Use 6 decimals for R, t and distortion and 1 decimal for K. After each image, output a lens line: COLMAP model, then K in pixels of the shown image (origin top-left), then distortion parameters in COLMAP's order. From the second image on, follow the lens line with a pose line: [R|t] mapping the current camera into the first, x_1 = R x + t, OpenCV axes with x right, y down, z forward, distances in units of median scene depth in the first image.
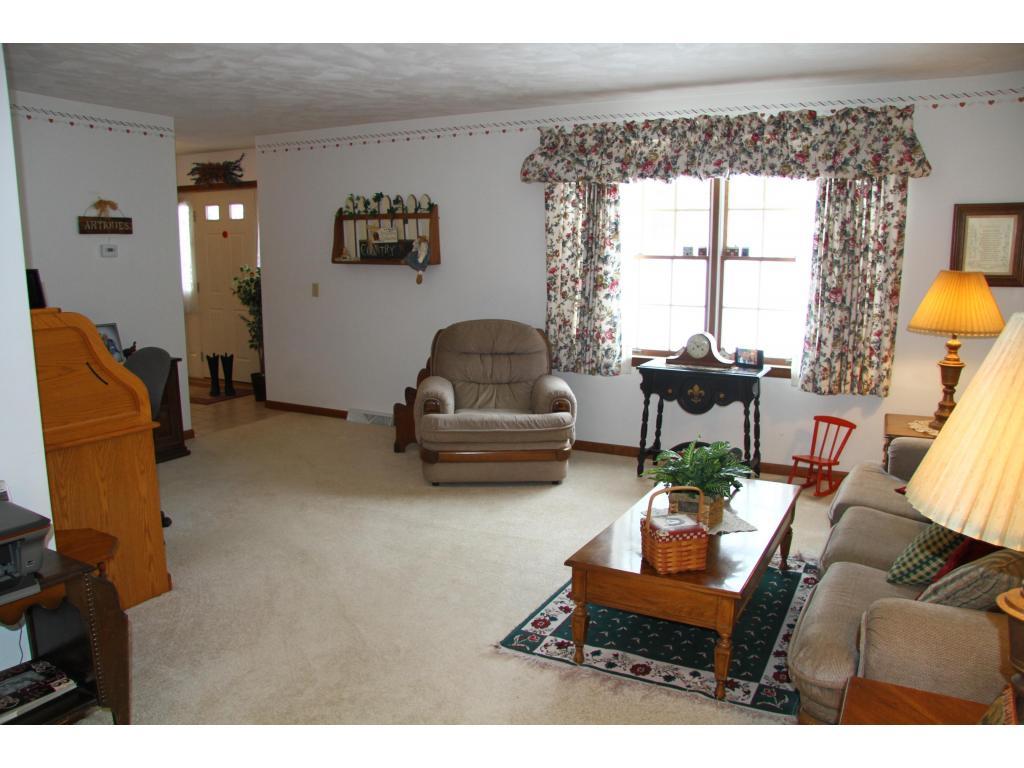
lens RADIAL K [[783.0, 0, 516.9], [0, 783.0, 392.7], [0, 0, 1]] dist [-0.164234, 0.118035]
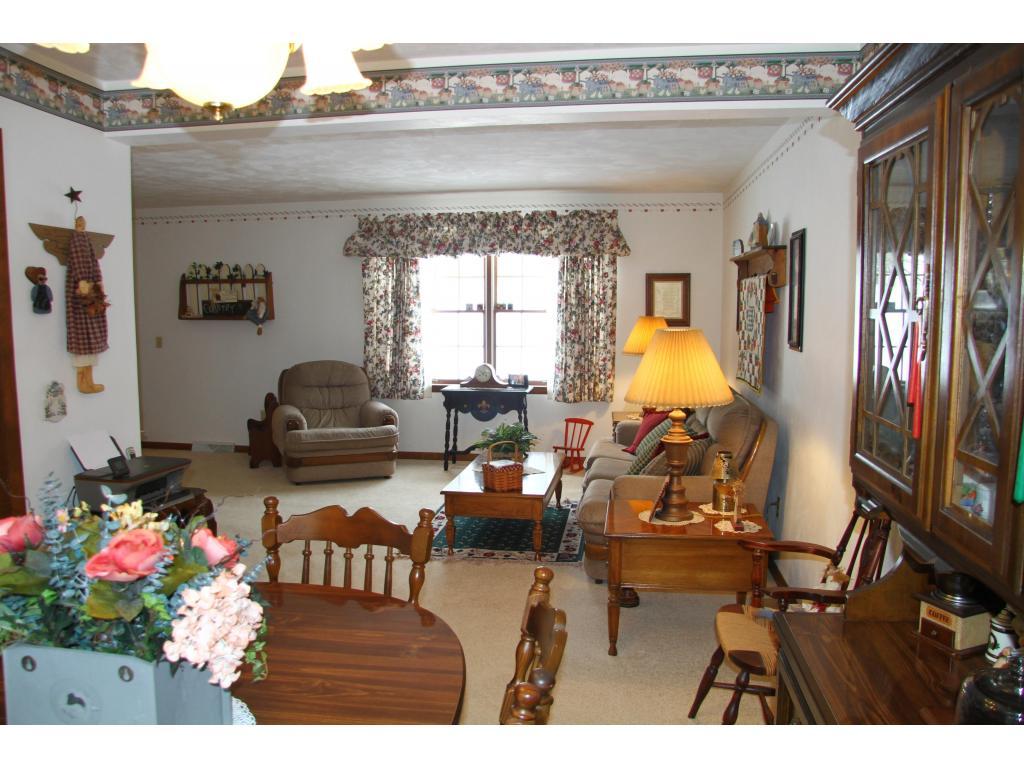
lens RADIAL K [[783.0, 0, 503.1], [0, 783.0, 390.0], [0, 0, 1]] dist [-0.164234, 0.118035]
pose [[0.947172, -0.036214, 0.318674, -0.182783], [0.060111, 0.996042, -0.065472, 0.063776], [-0.315042, 0.081169, 0.945601, -0.347932]]
